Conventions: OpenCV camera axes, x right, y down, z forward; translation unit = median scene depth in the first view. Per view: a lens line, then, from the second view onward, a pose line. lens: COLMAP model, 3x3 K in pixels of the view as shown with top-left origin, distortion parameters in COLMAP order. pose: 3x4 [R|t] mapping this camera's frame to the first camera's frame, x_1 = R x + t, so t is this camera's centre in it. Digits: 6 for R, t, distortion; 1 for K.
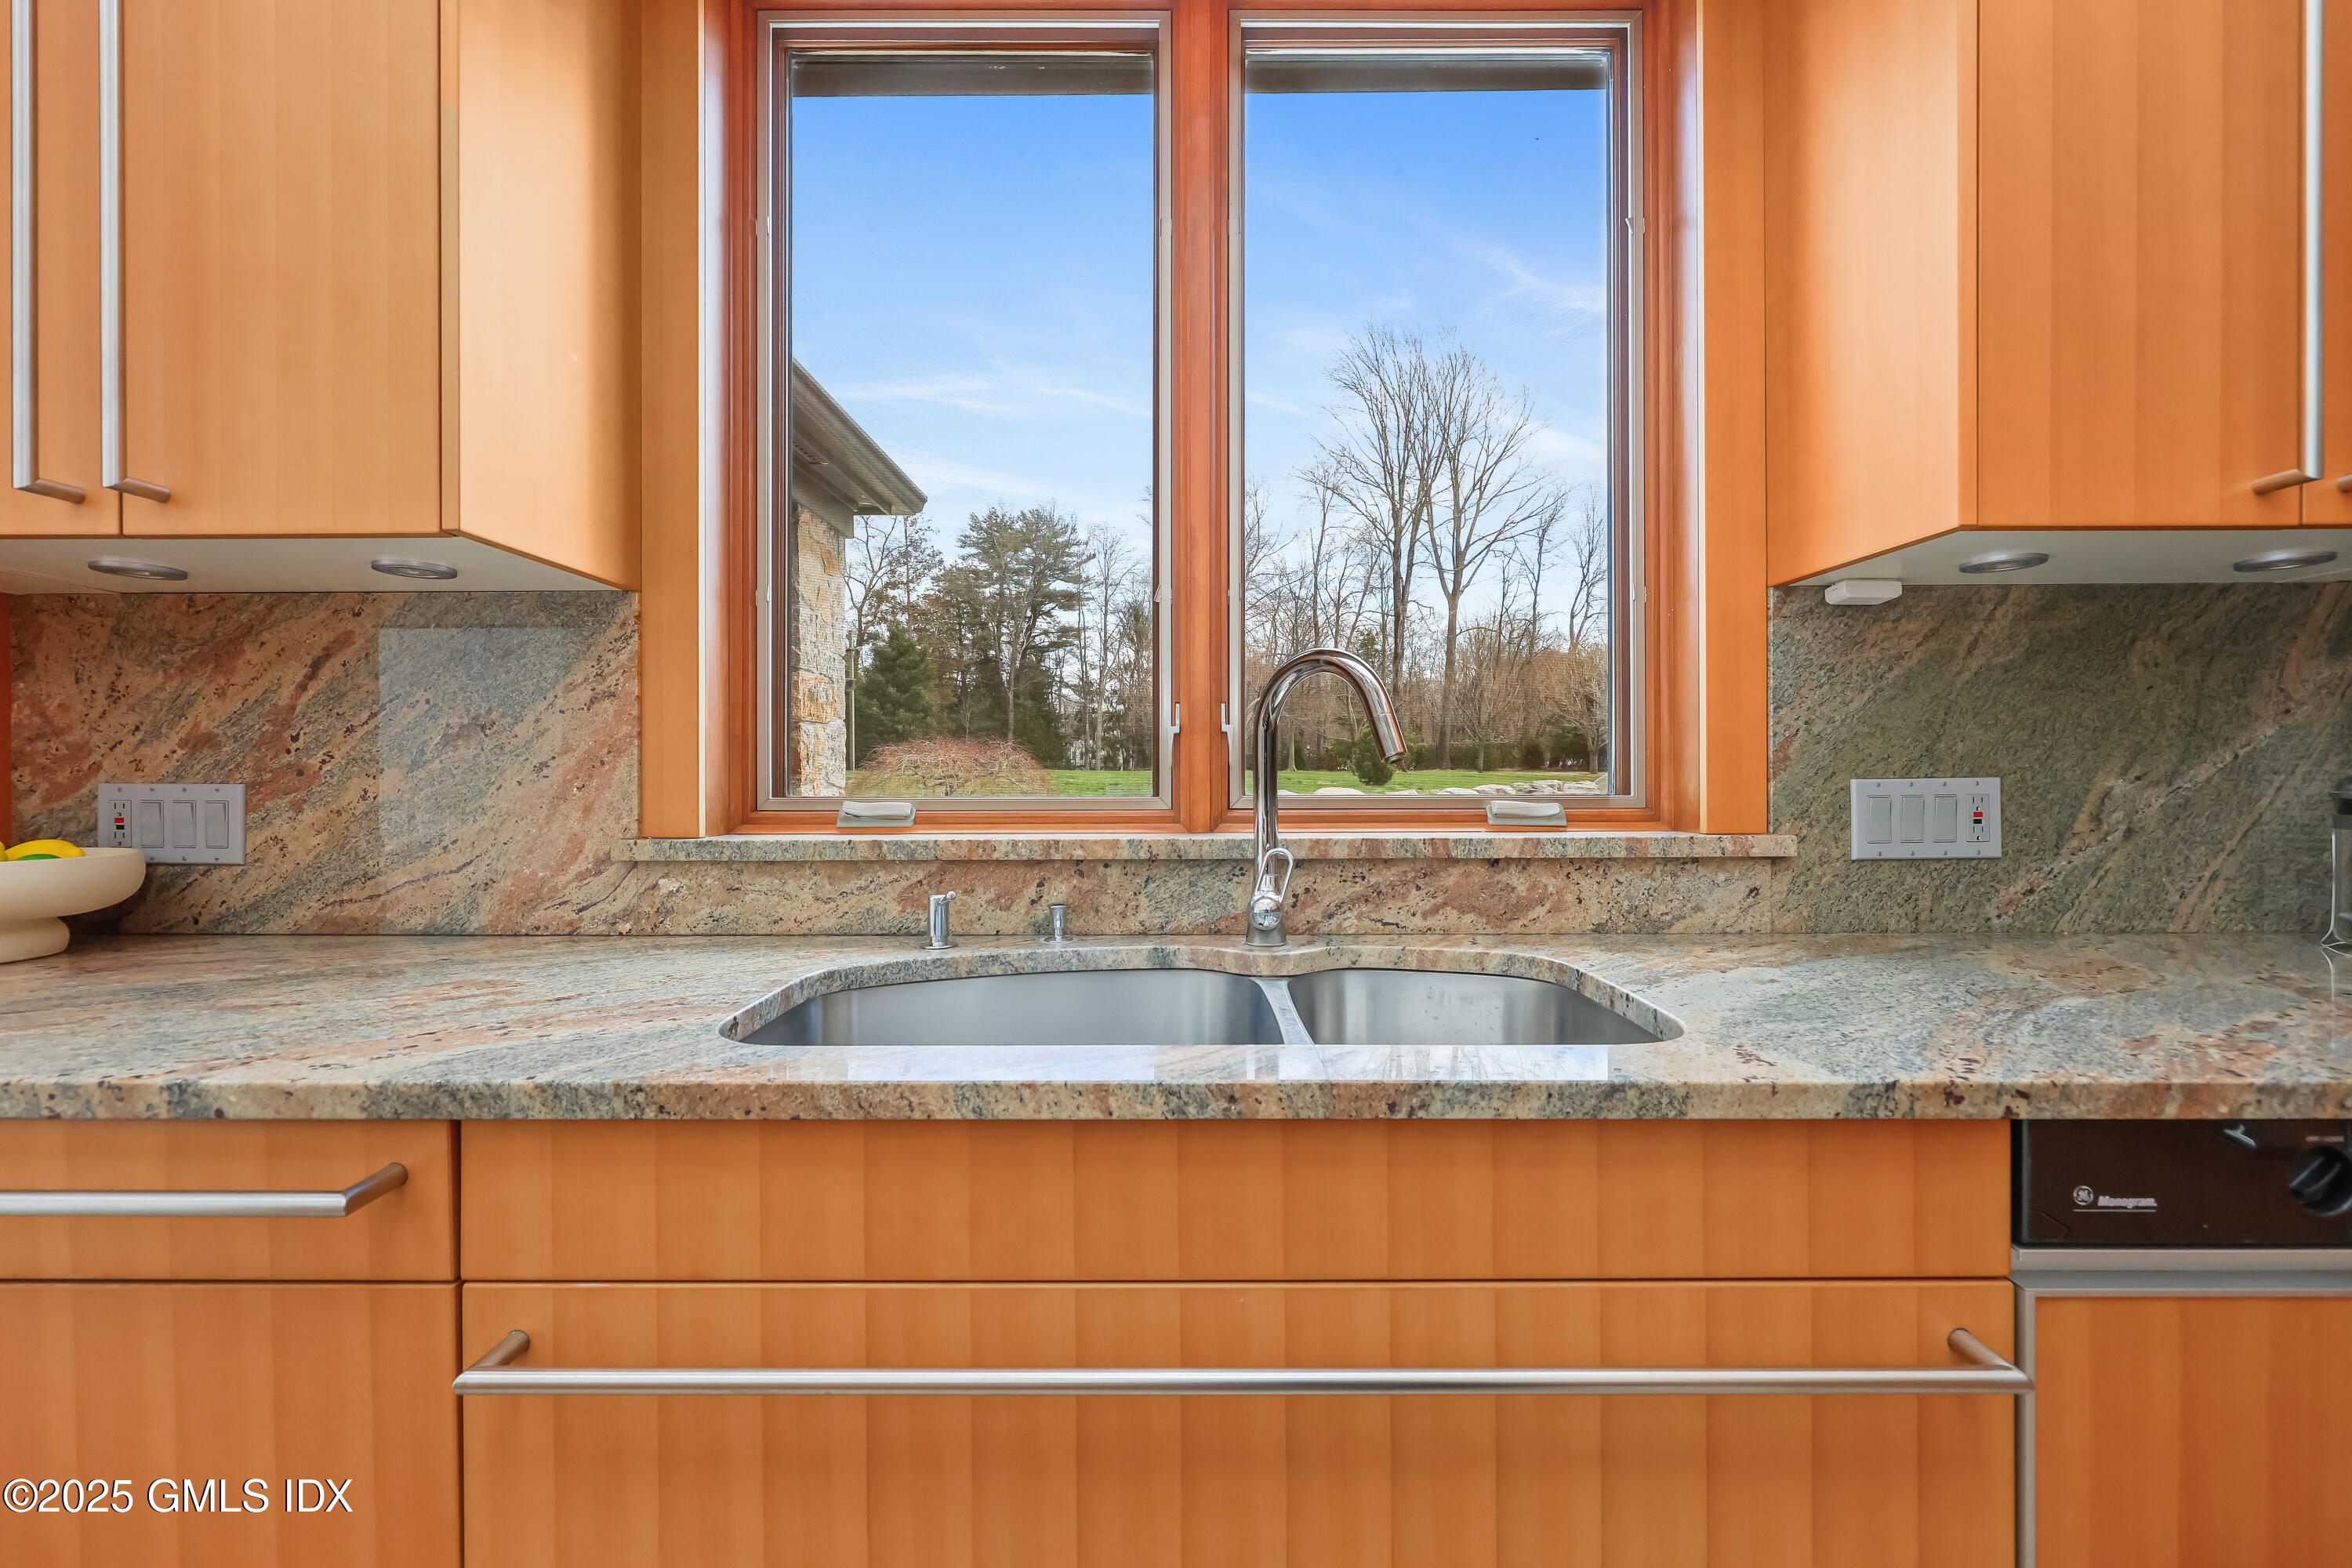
lens RADIAL K [[944.6, 0, 1179.6], [0, 944.6, 768.7], [0, 0, 1]] dist [-0.005362, 0.003200]
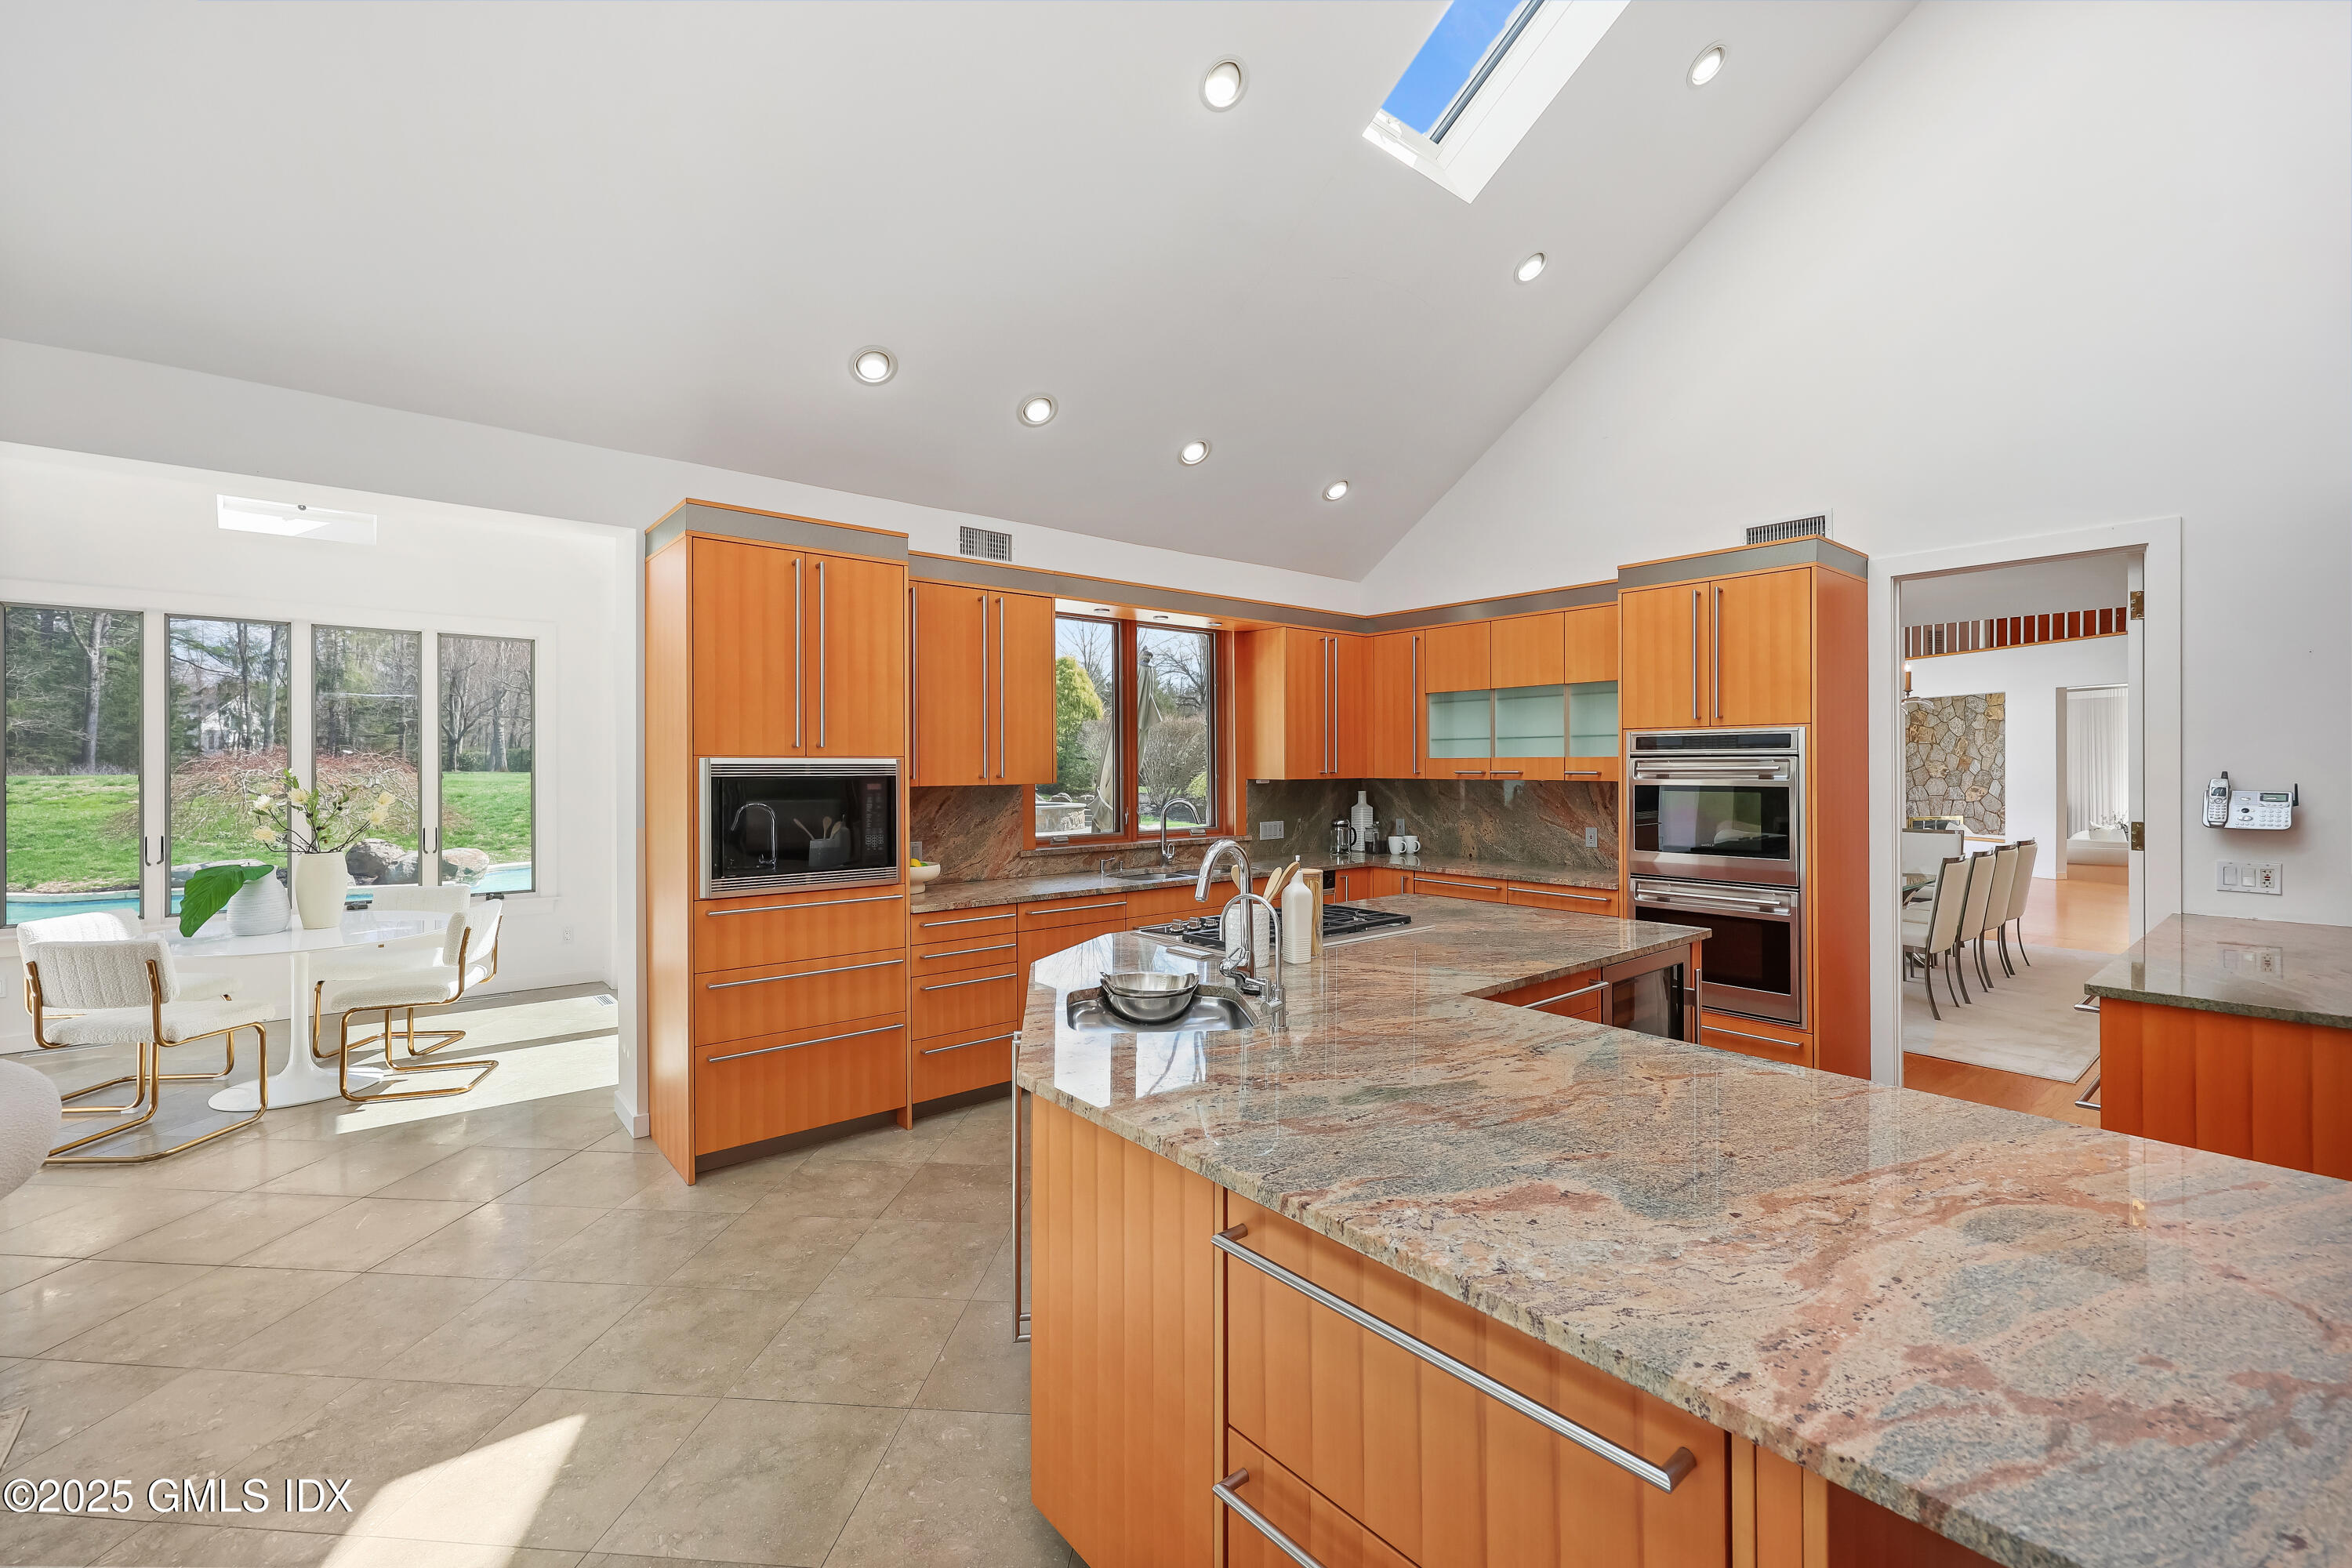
lens RADIAL K [[974.5, 0, 1185.0], [0, 974.5, 773.0], [0, 0, 1]] dist [0.001382, -0.000708]
pose [[0.760468, -0.003857, 0.649364, -2.541313], [-0.003157, 0.999949, 0.009636, -0.264781], [-0.649368, -0.009378, 0.760416, -2.265681]]
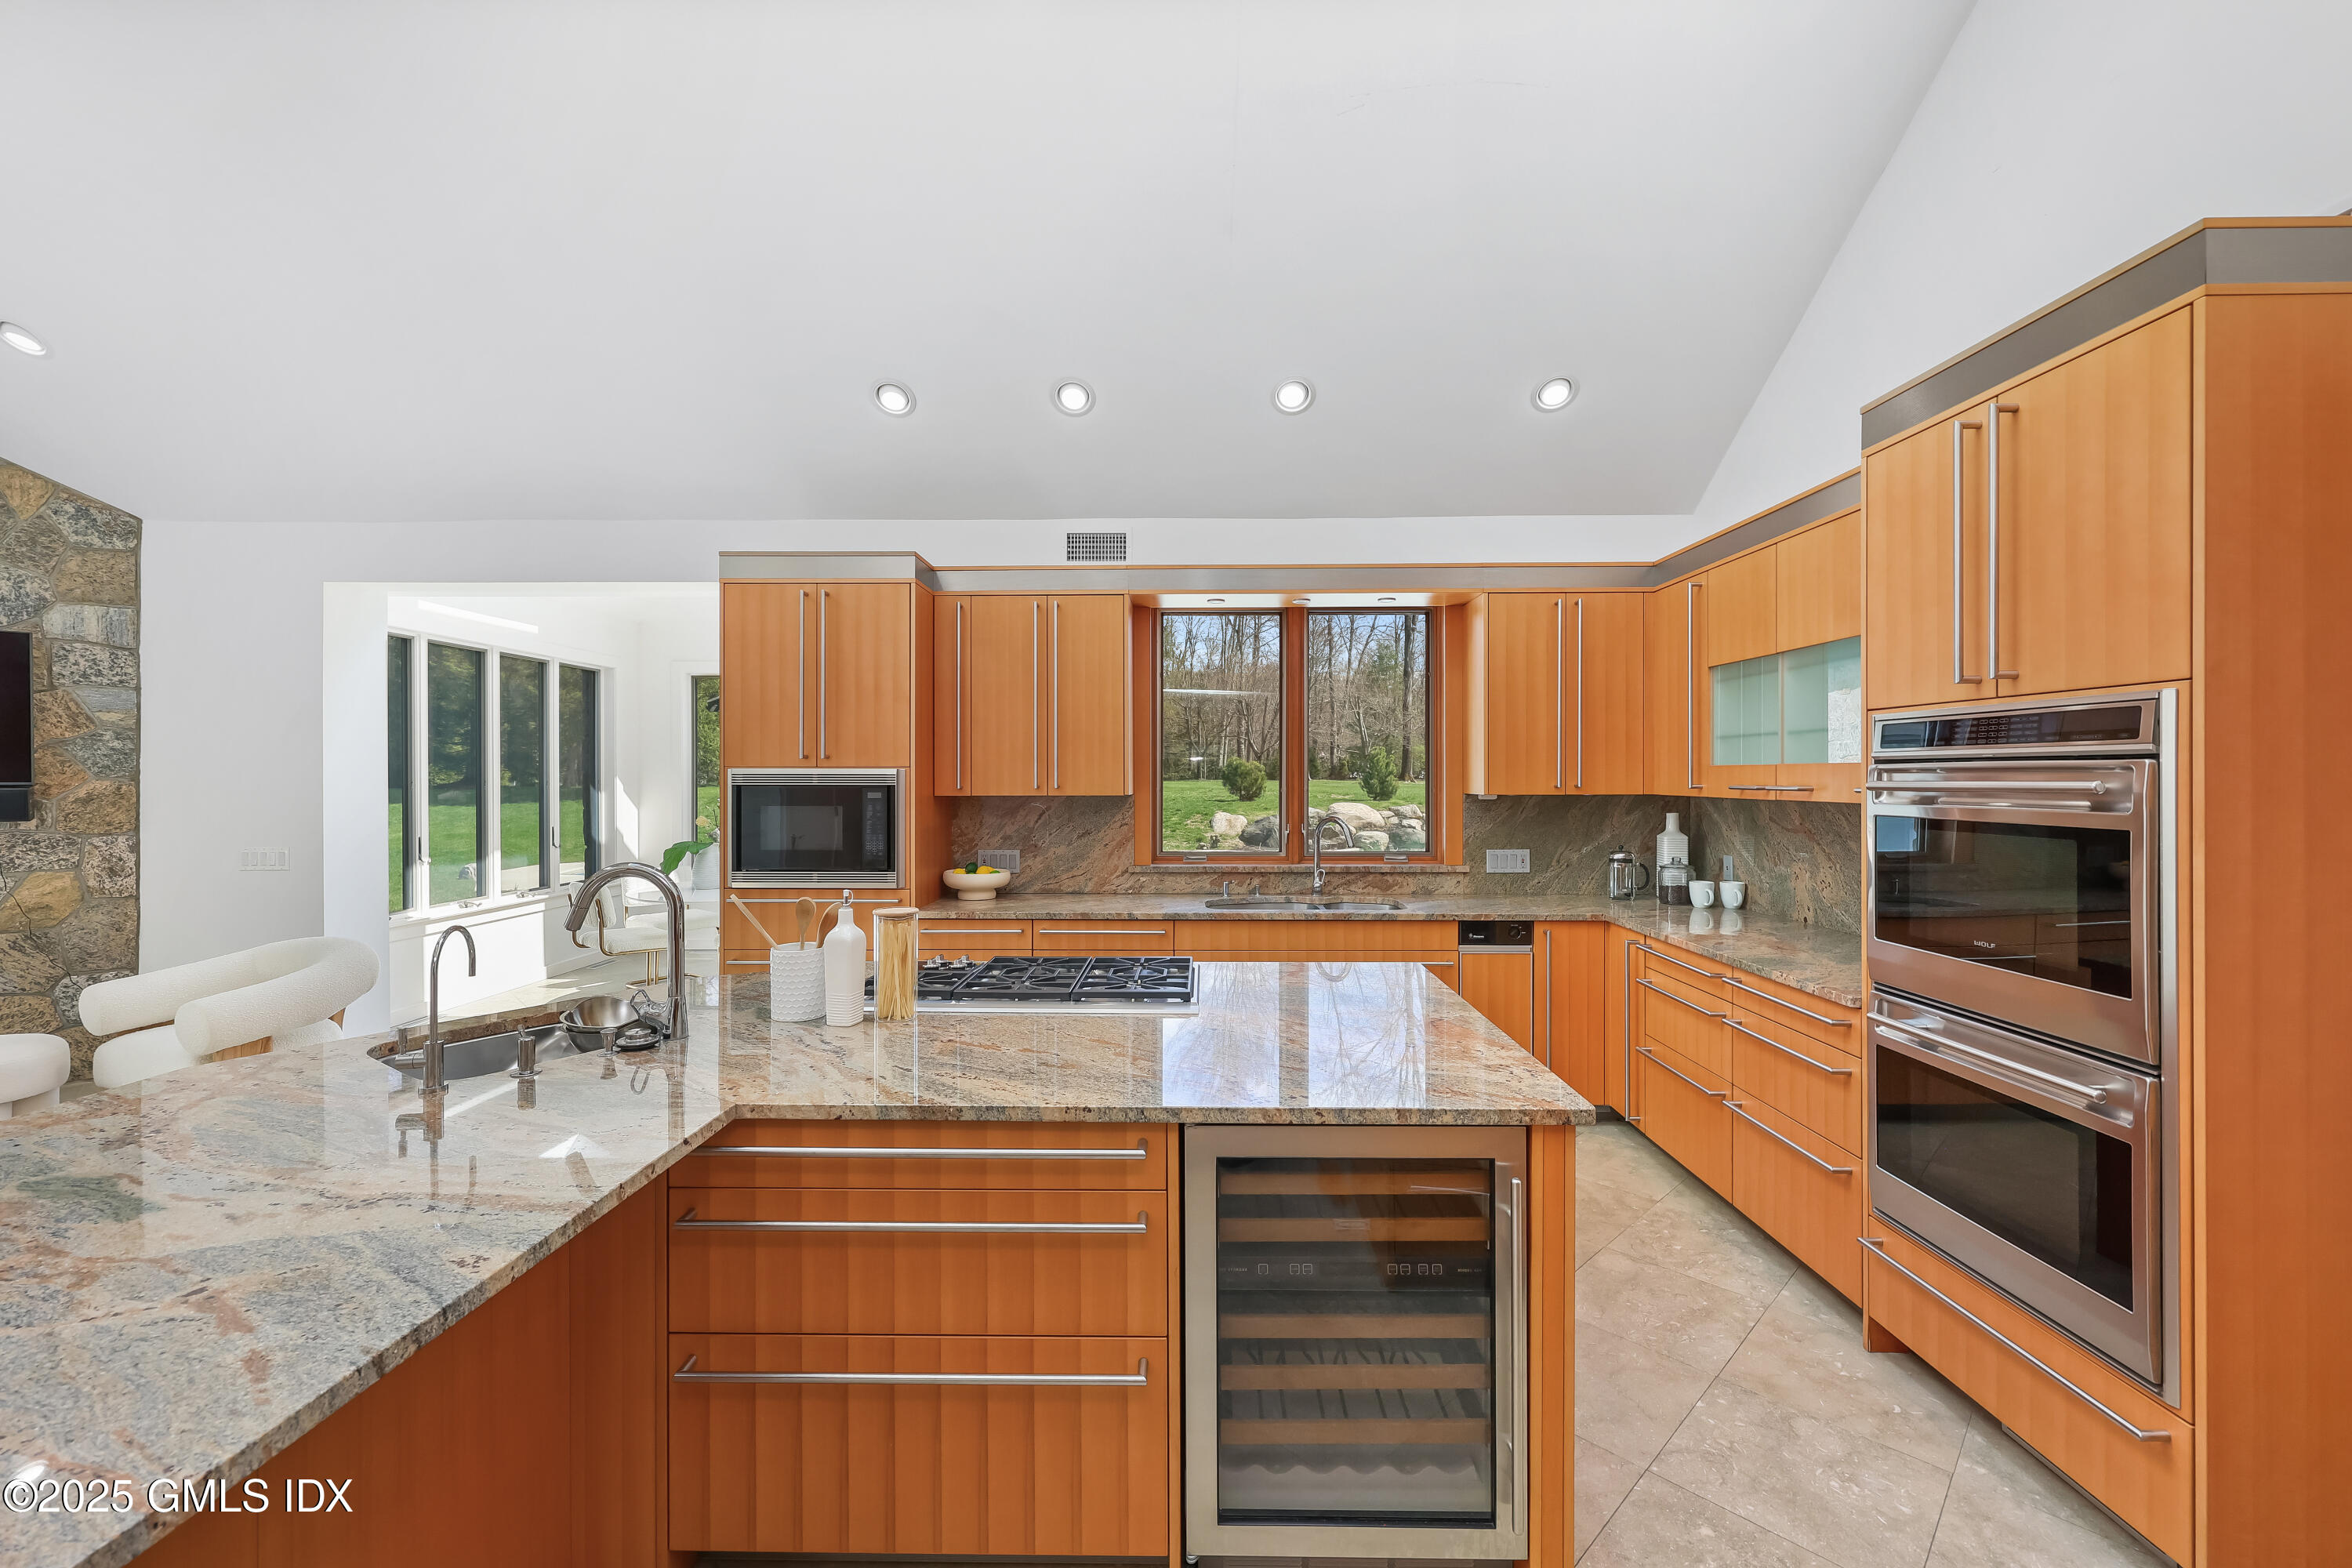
lens RADIAL K [[944.6, 0, 1192.0], [0, 944.6, 786.0], [0, 0, 1]] dist [-0.005362, 0.003200]
pose [[0.999996, 0.002760, -0.001002, -0.360396], [-0.002745, 0.999881, 0.015184, -0.270453], [0.001044, -0.015181, 0.999884, -2.443733]]
